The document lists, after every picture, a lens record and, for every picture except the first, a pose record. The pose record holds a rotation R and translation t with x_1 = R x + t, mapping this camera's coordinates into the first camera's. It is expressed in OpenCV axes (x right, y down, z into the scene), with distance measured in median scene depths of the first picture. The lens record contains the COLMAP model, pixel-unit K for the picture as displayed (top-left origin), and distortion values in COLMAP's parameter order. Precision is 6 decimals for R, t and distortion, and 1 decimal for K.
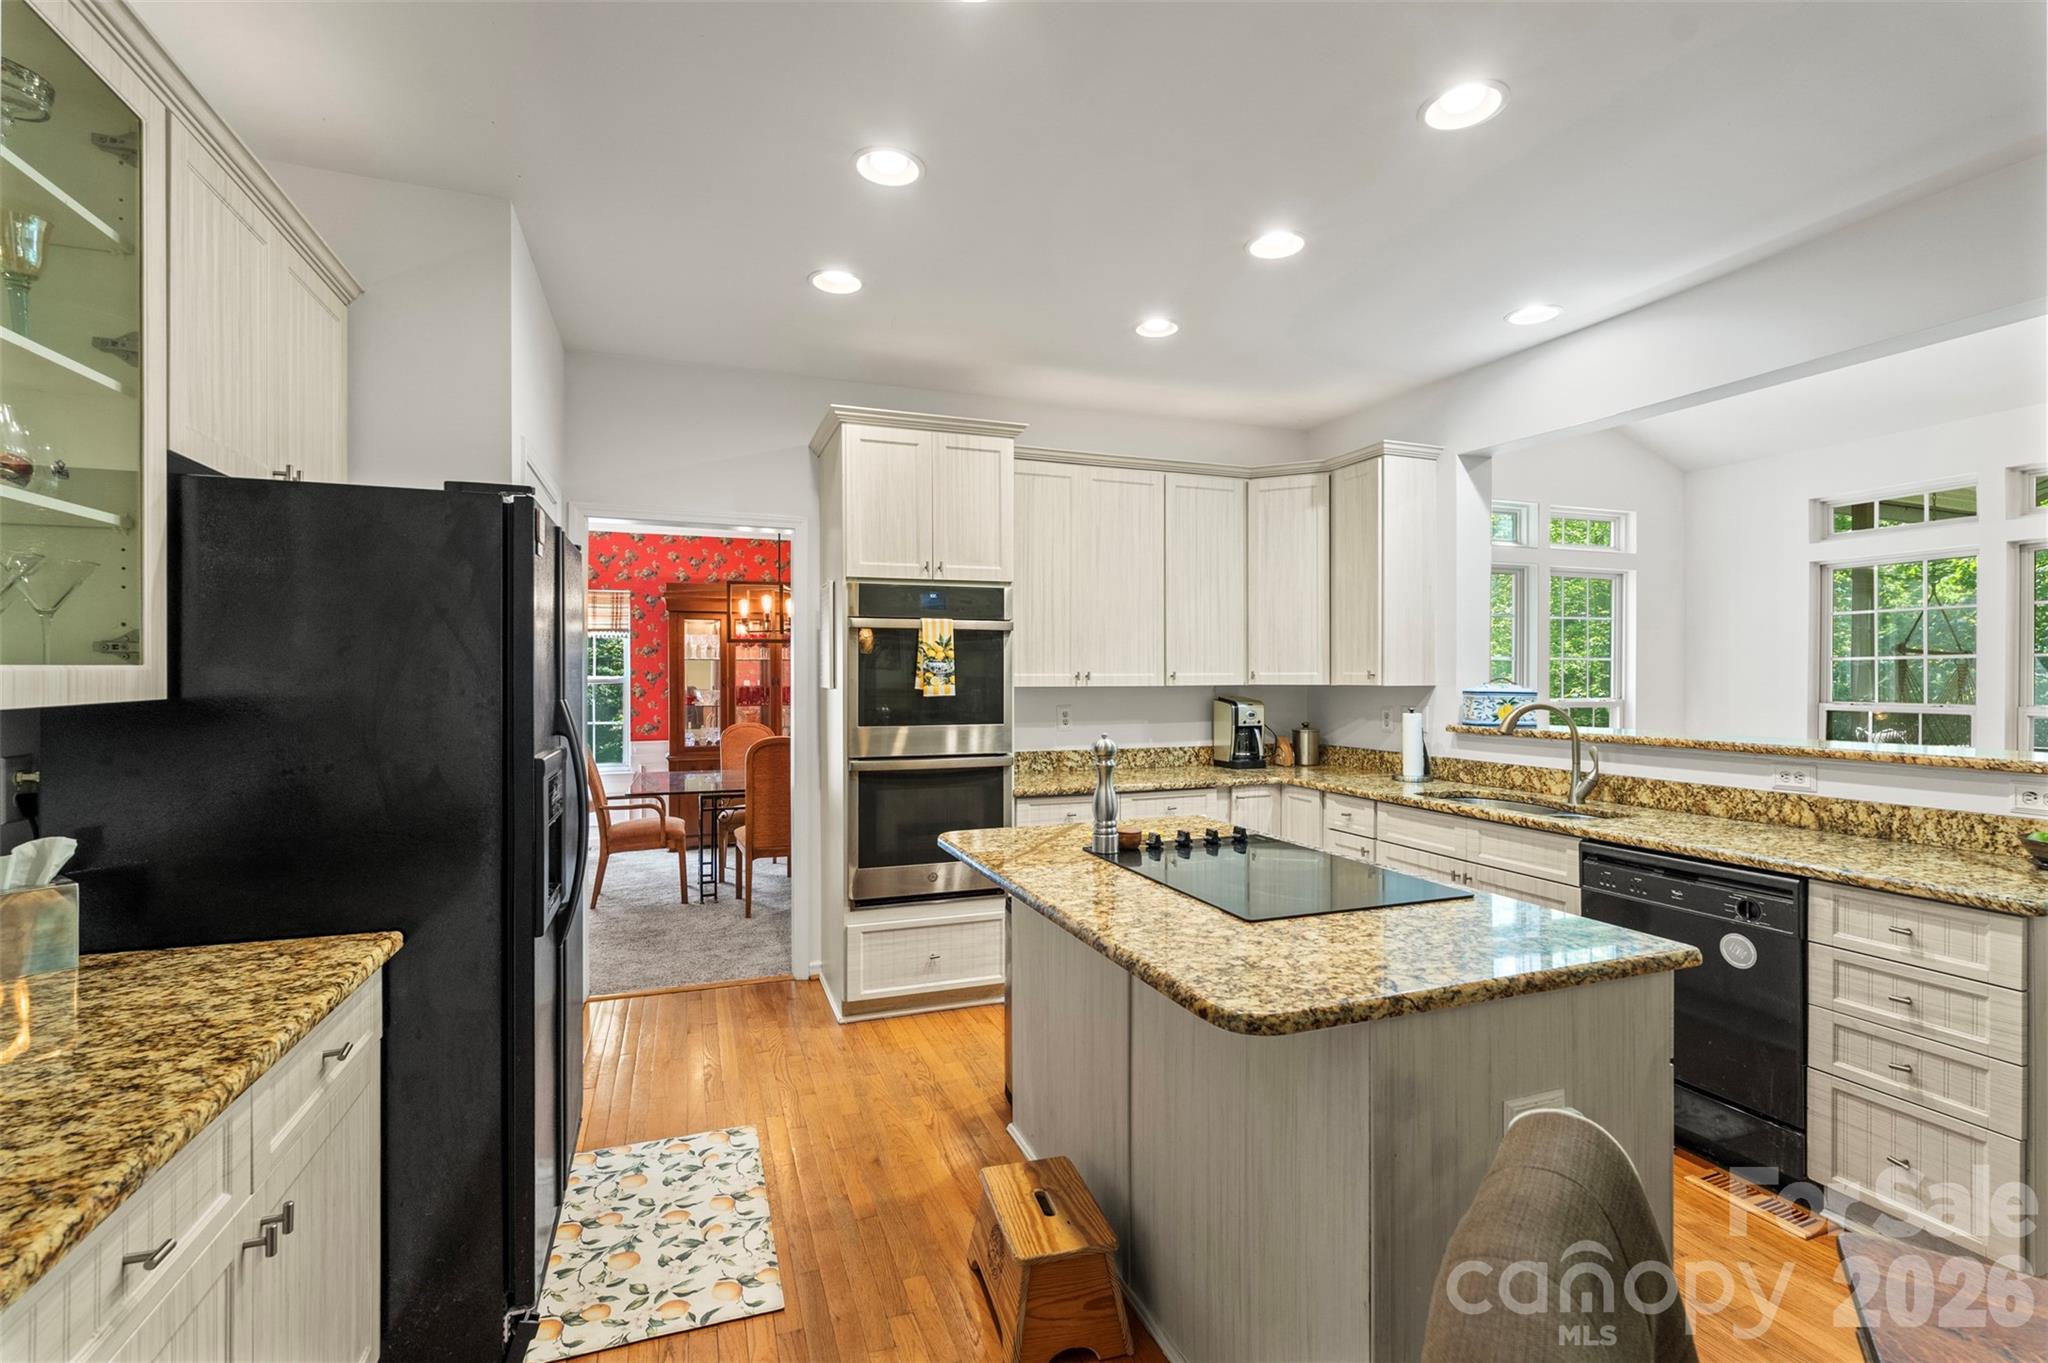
lens RADIAL K [[912.2, 0, 1033.7], [0, 912.2, 671.9], [0, 0, 1]] dist [-0.000777, 0.000097]
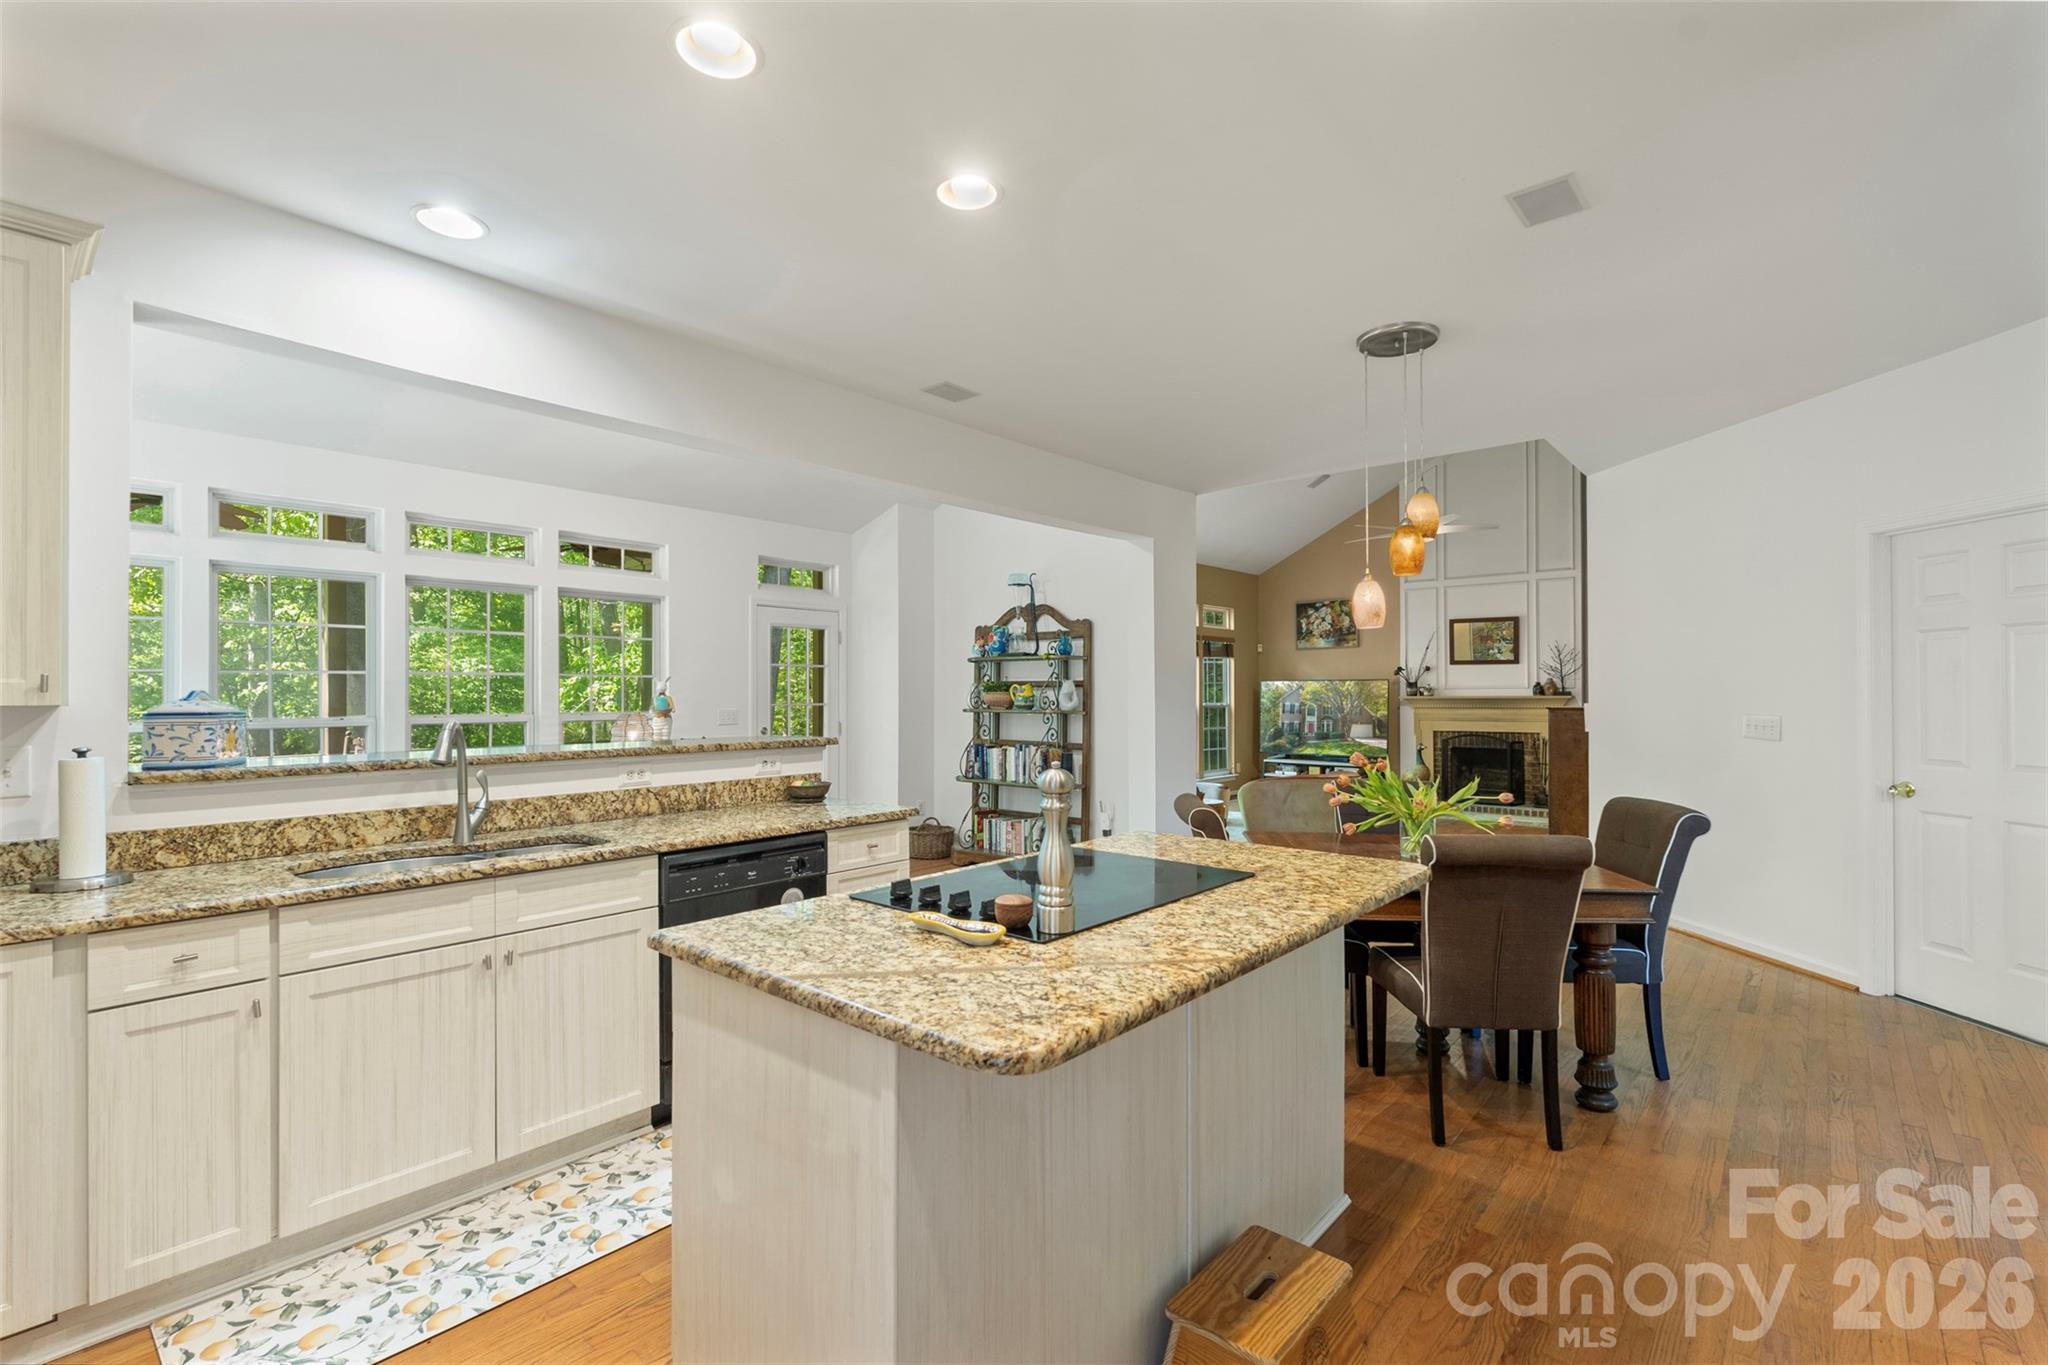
lens RADIAL K [[942.4, 0, 1018.5], [0, 942.4, 691.6], [0, 0, 1]] dist [-0.000258, -0.000041]
pose [[-0.482453, 0.001797, 0.875920, -0.367198], [-0.001201, 0.999996, -0.002713, 0.008954], [-0.875921, -0.002361, -0.482449, 0.905963]]
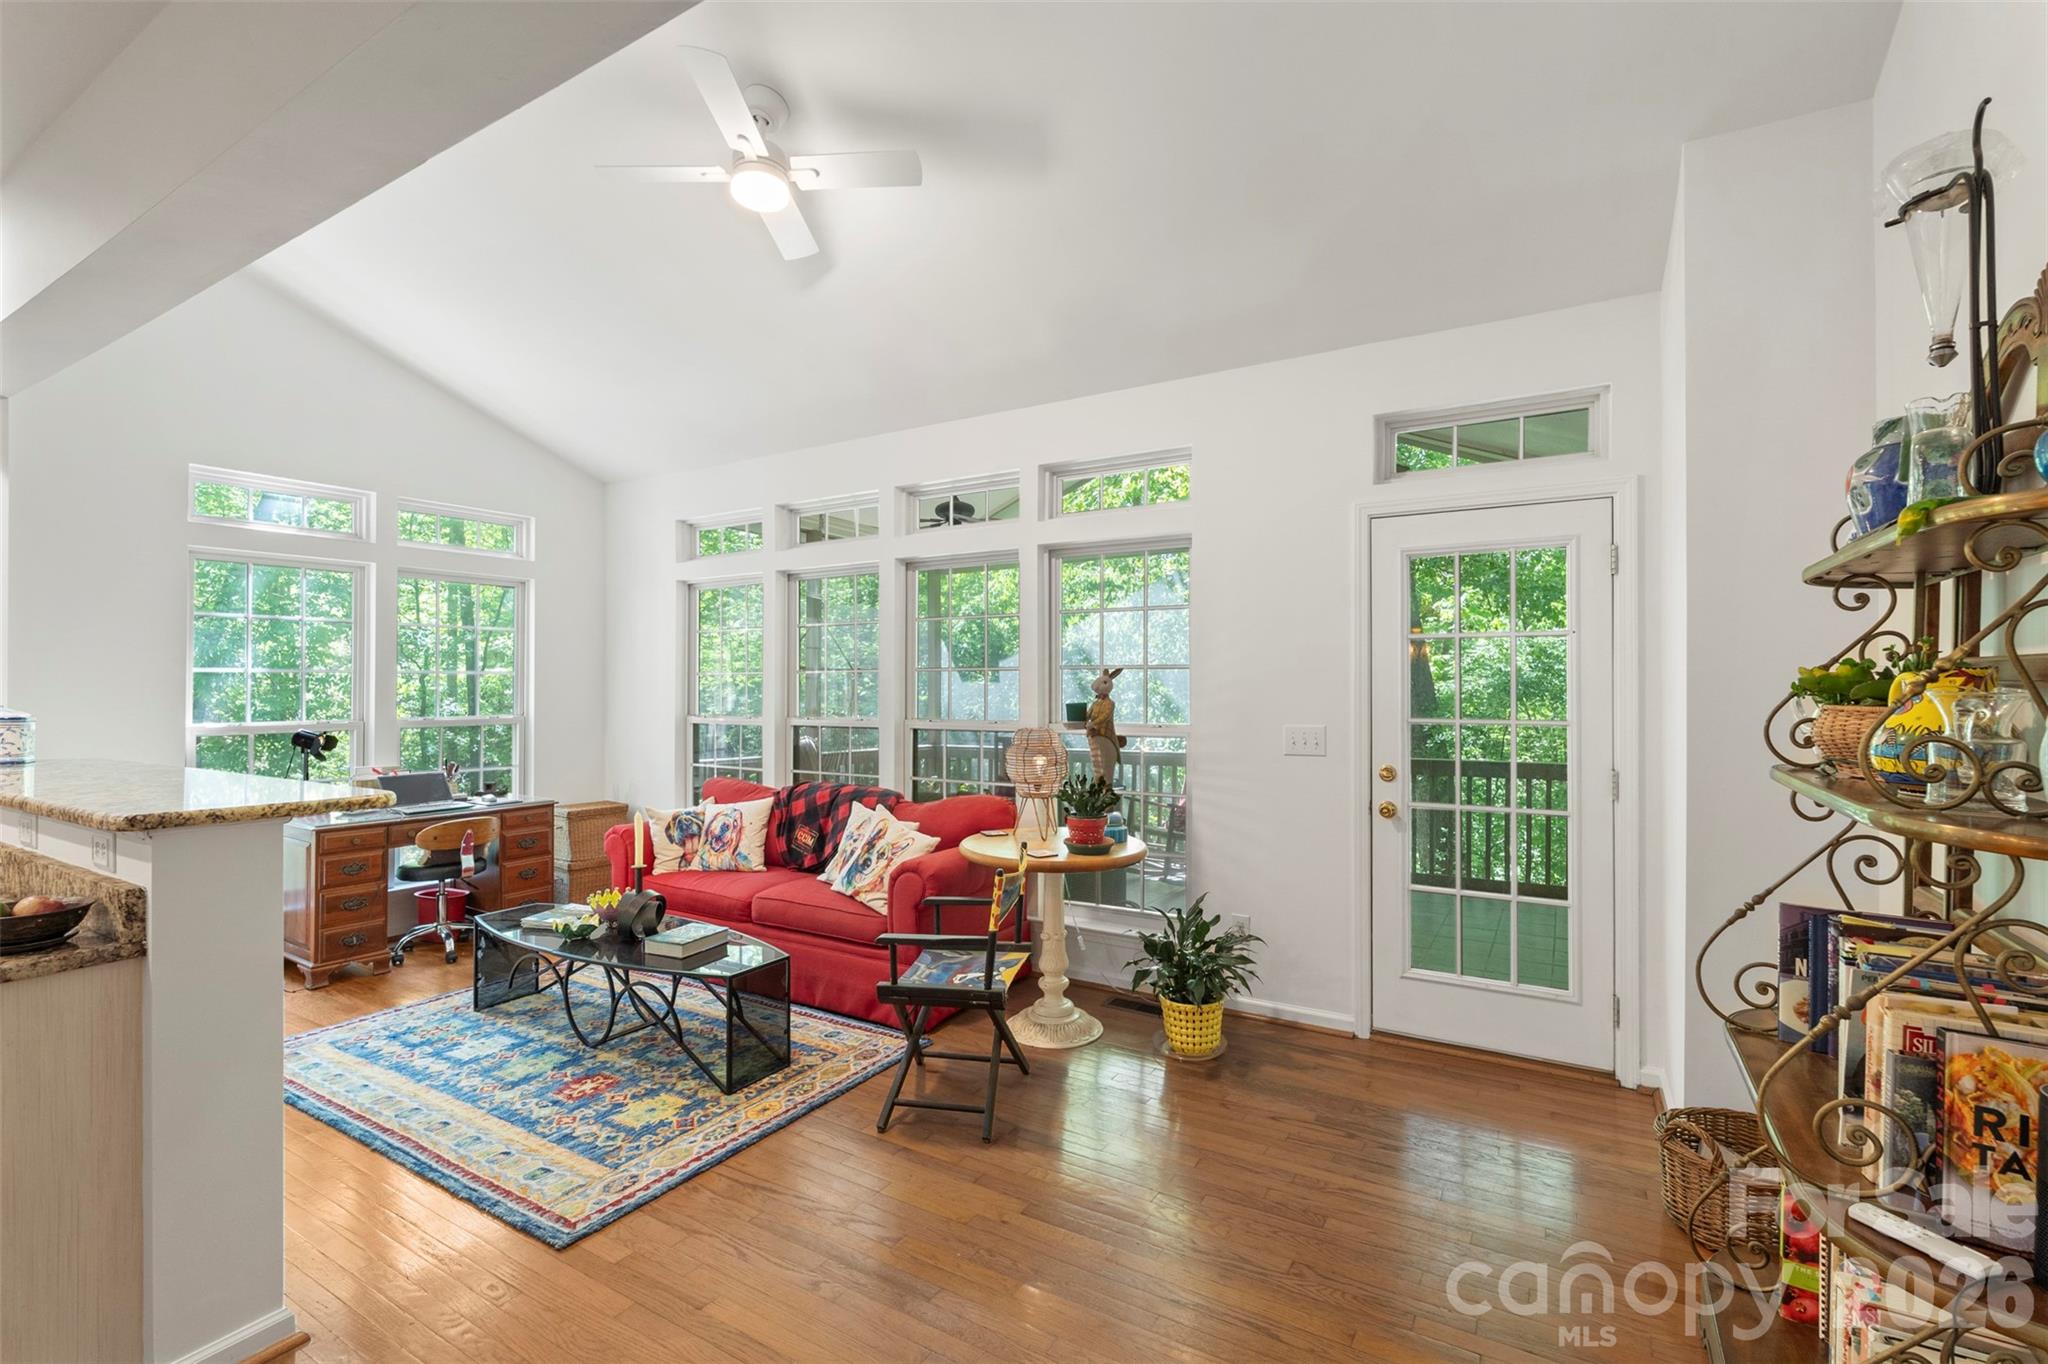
lens RADIAL K [[910.8, 0, 1032.9], [0, 910.8, 689.5], [0, 0, 1]] dist [-0.000364, -0.000040]
pose [[0.781331, -0.003294, 0.624108, 0.795039], [-0.000982, 0.999978, 0.006508, -0.005925], [-0.624116, -0.005698, 0.781311, -0.109864]]
